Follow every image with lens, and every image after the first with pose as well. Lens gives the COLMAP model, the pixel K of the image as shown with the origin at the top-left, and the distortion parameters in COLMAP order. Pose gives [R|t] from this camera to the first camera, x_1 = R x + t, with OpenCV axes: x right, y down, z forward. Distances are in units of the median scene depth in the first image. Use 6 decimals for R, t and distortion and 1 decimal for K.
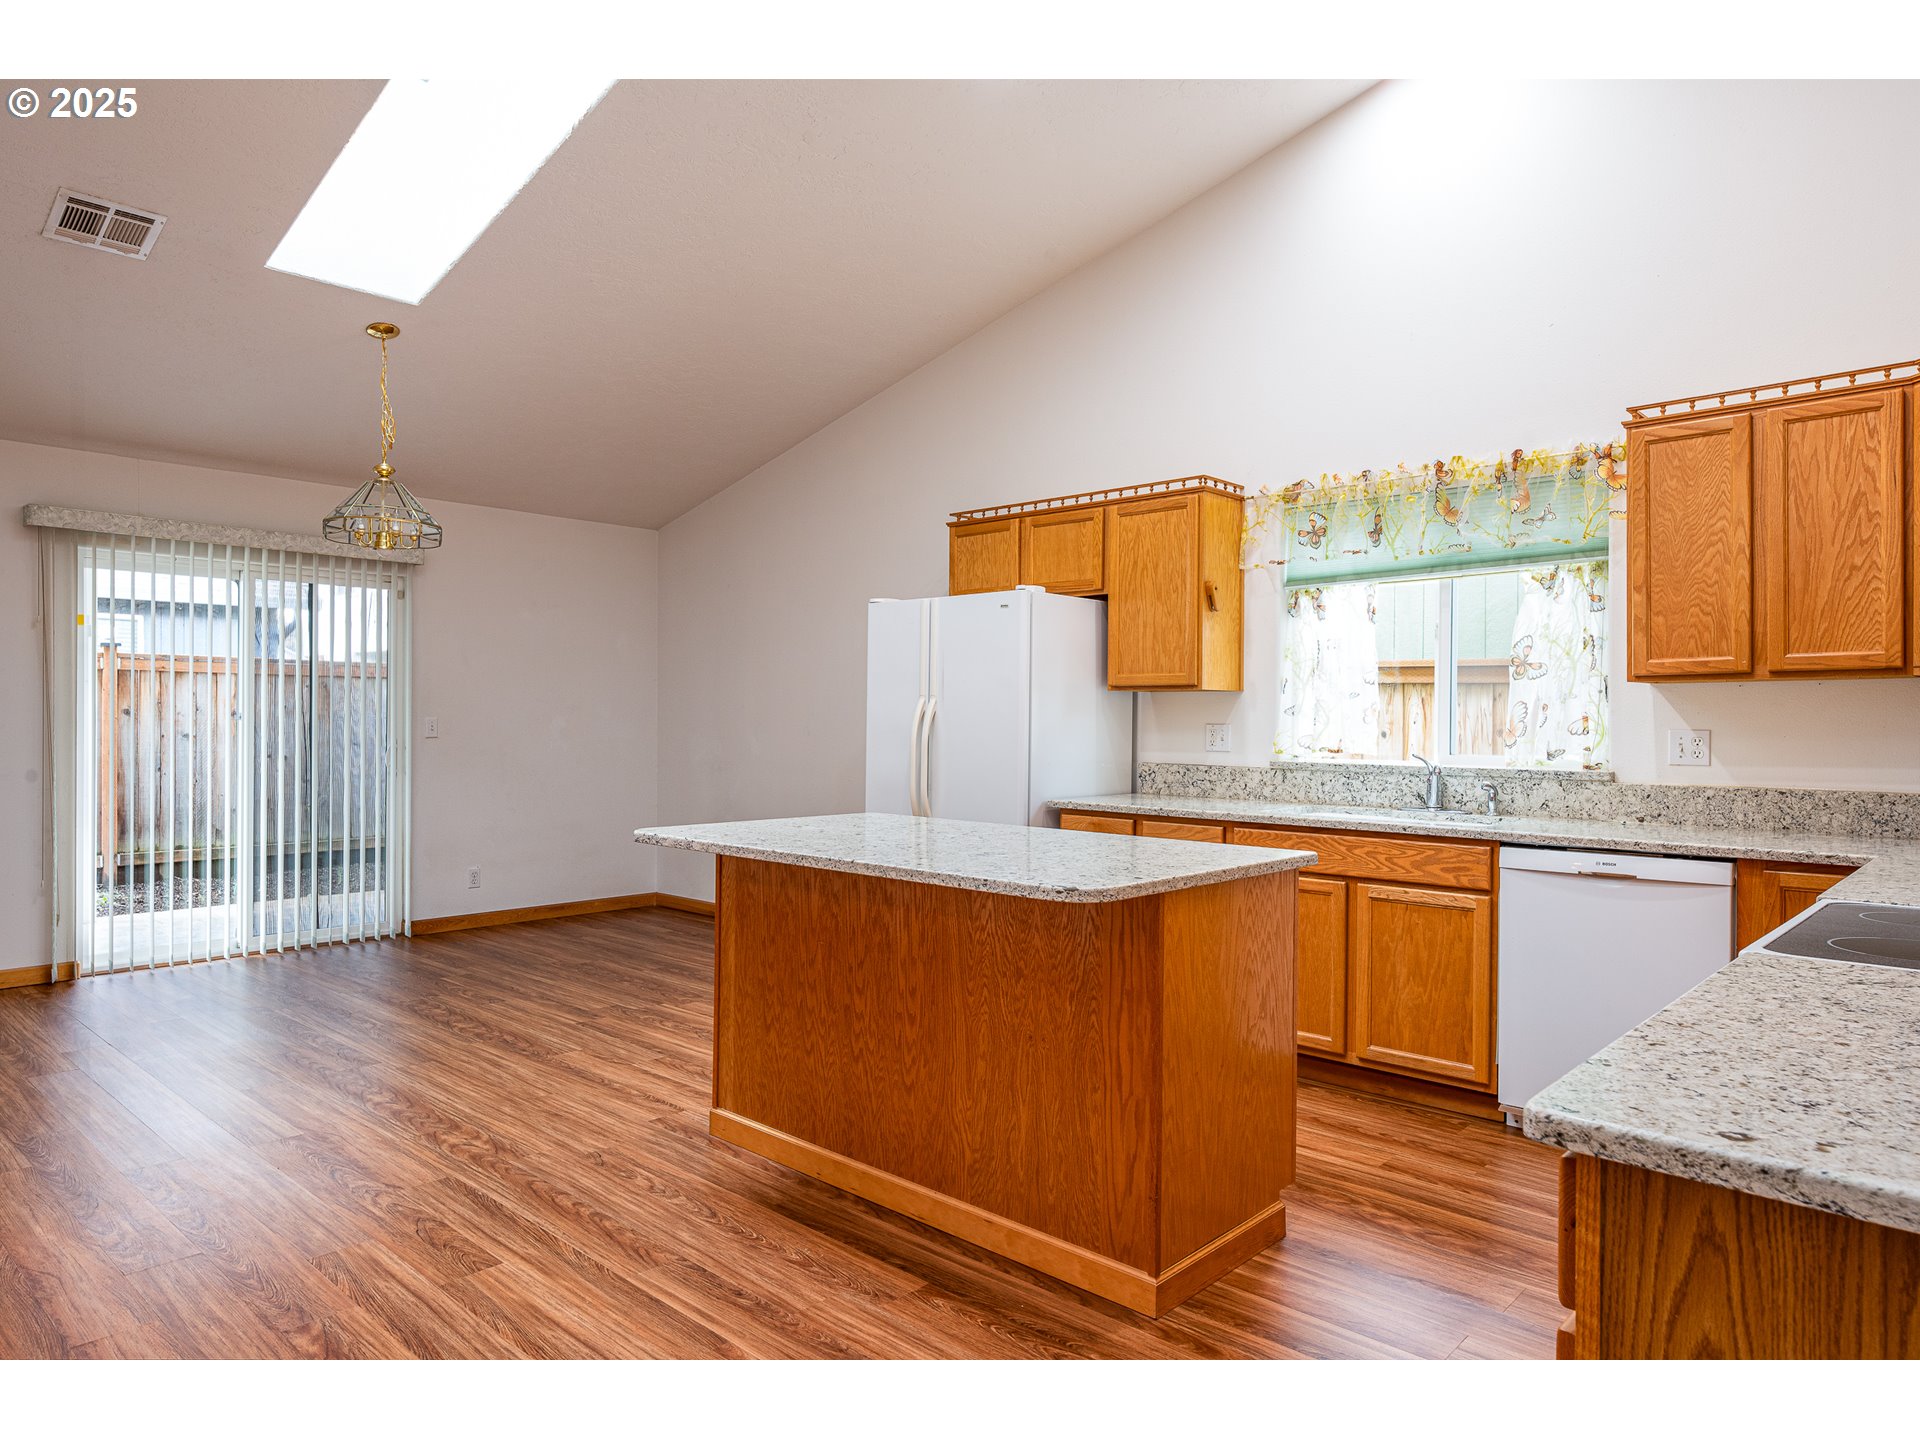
lens RADIAL K [[1204.8, 0, 964.0], [0, 1204.8, 723.0], [0, 0, 1]] dist [0.011551, -0.004493]
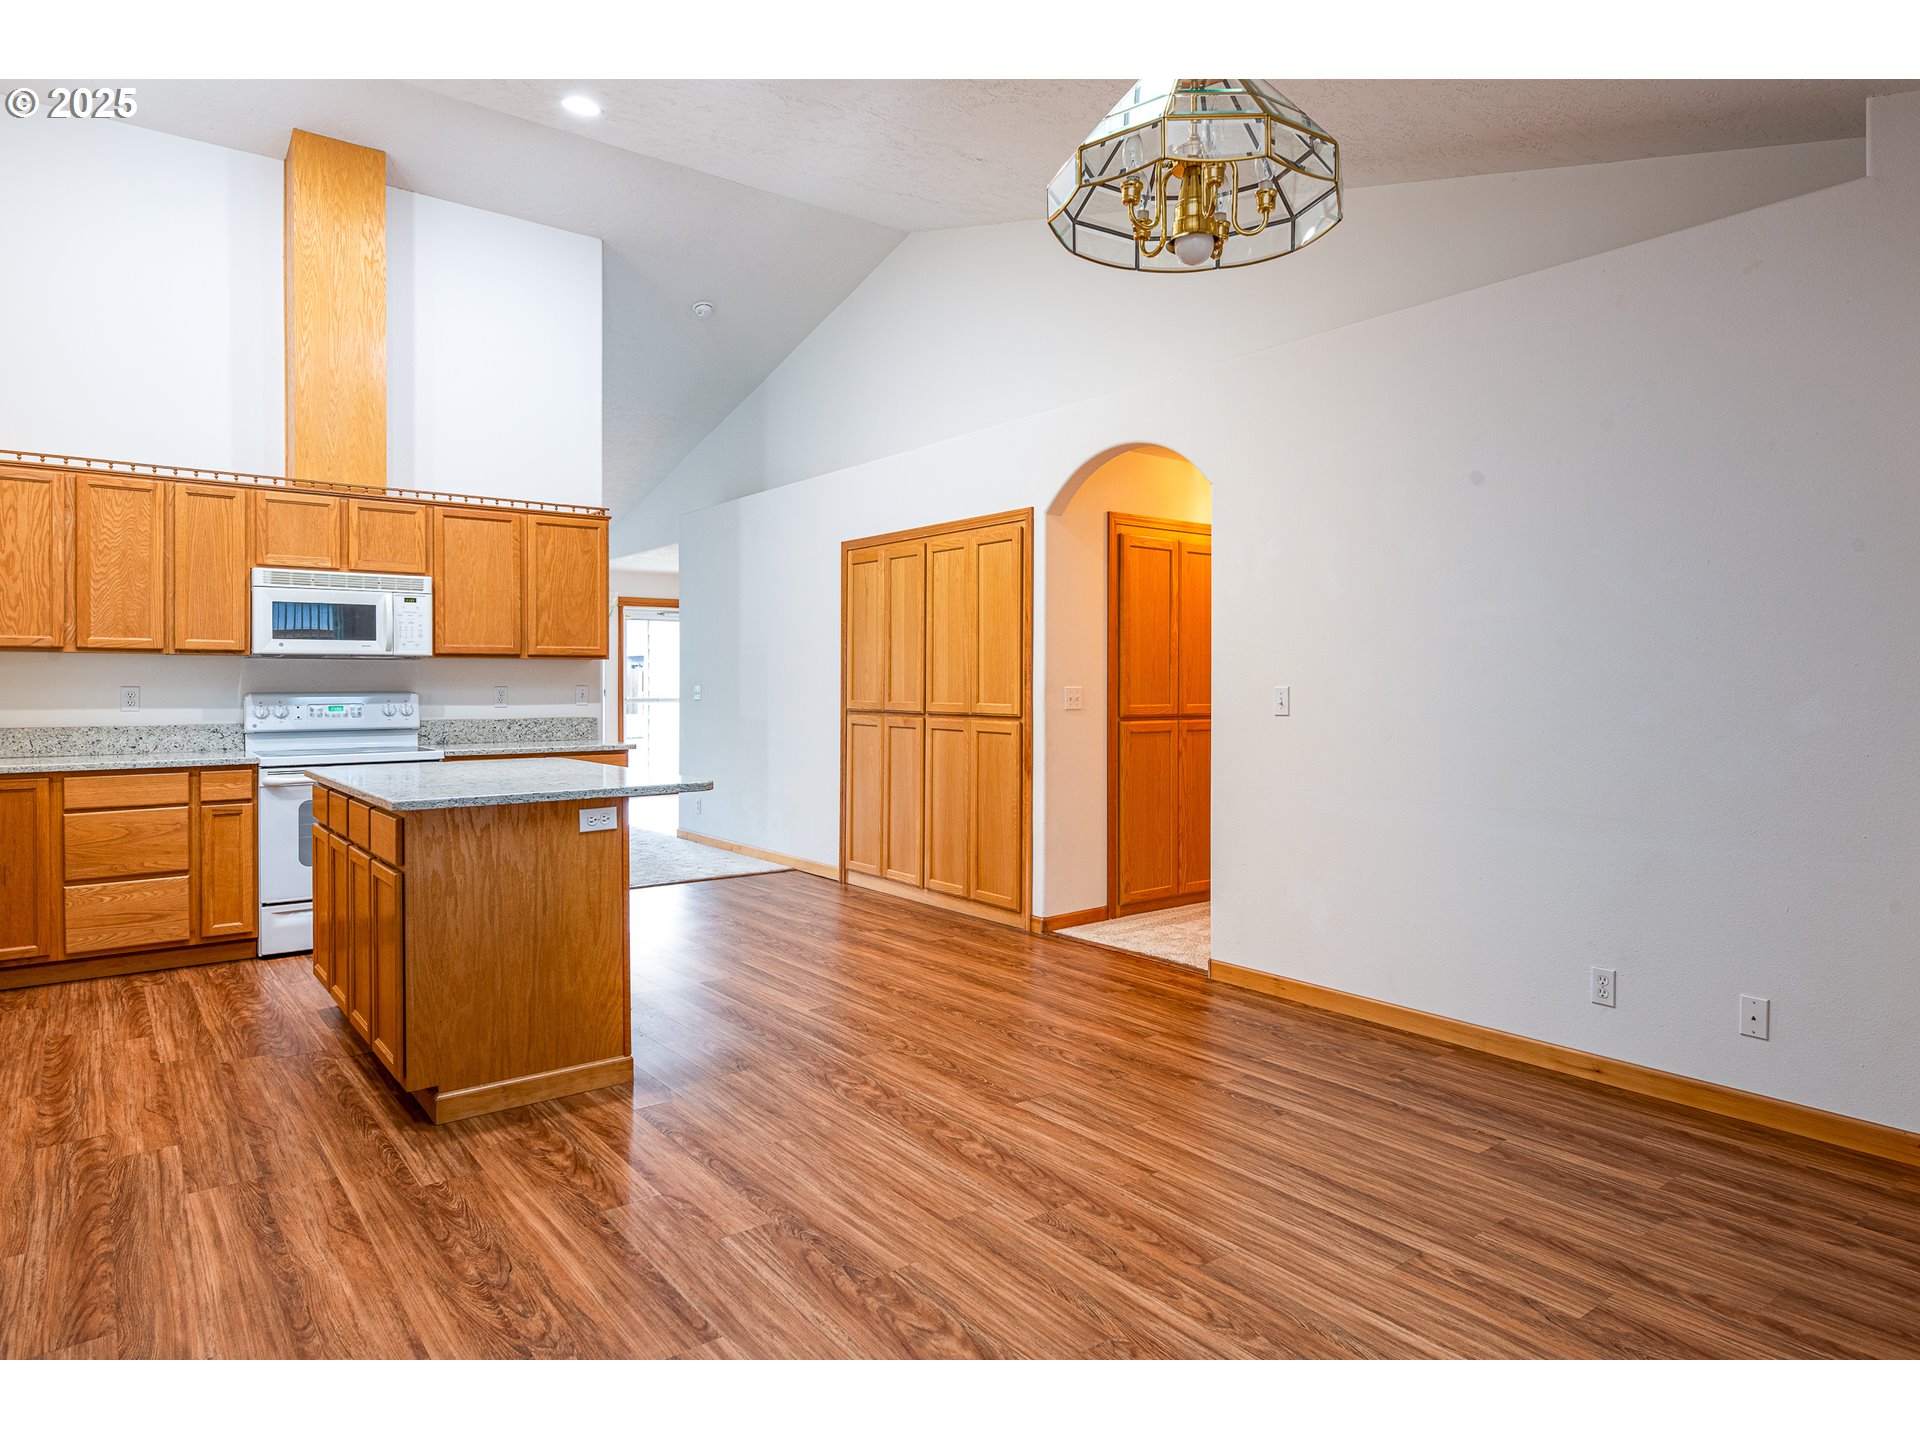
lens RADIAL K [[1097.6, 0, 992.7], [0, 1097.6, 698.3], [0, 0, 1]] dist [0.007779, -0.004180]
pose [[-0.988949, -0.008977, 0.147982, -0.577949], [-0.006371, 0.999816, 0.018076, -0.010109], [-0.148117, 0.016933, -0.988825, 1.661750]]
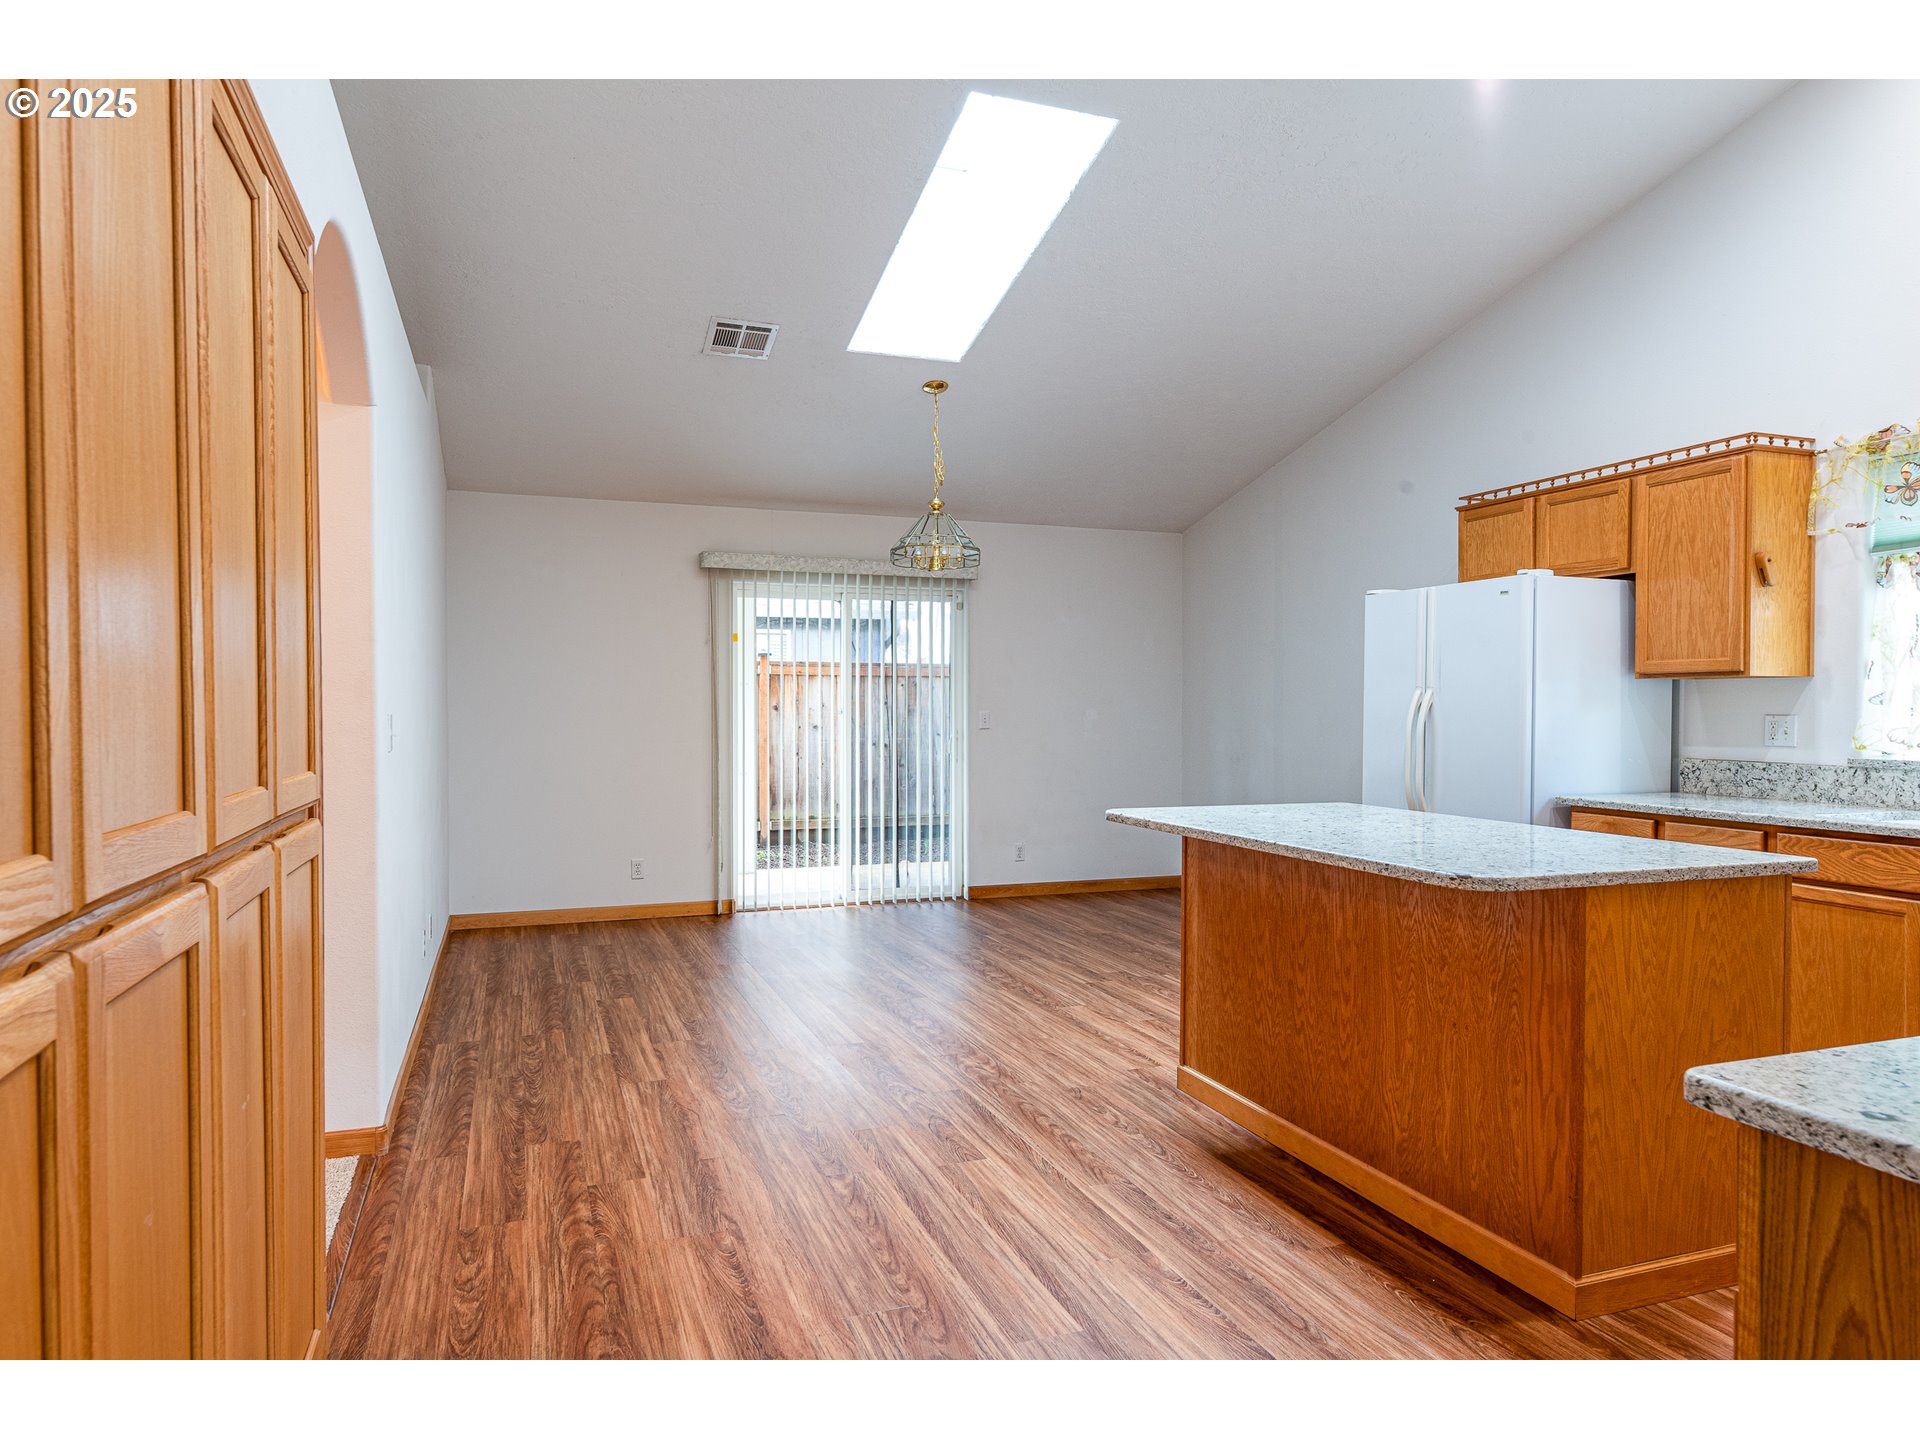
lens RADIAL K [[1204.8, 0, 953.4], [0, 1204.8, 722.8], [0, 0, 1]] dist [0.011551, -0.004493]
pose [[0.889764, -0.000121, -0.456420, 0.097014], [0.002875, 0.999982, 0.005340, 0.000092], [0.456411, -0.006063, 0.889748, -0.064269]]
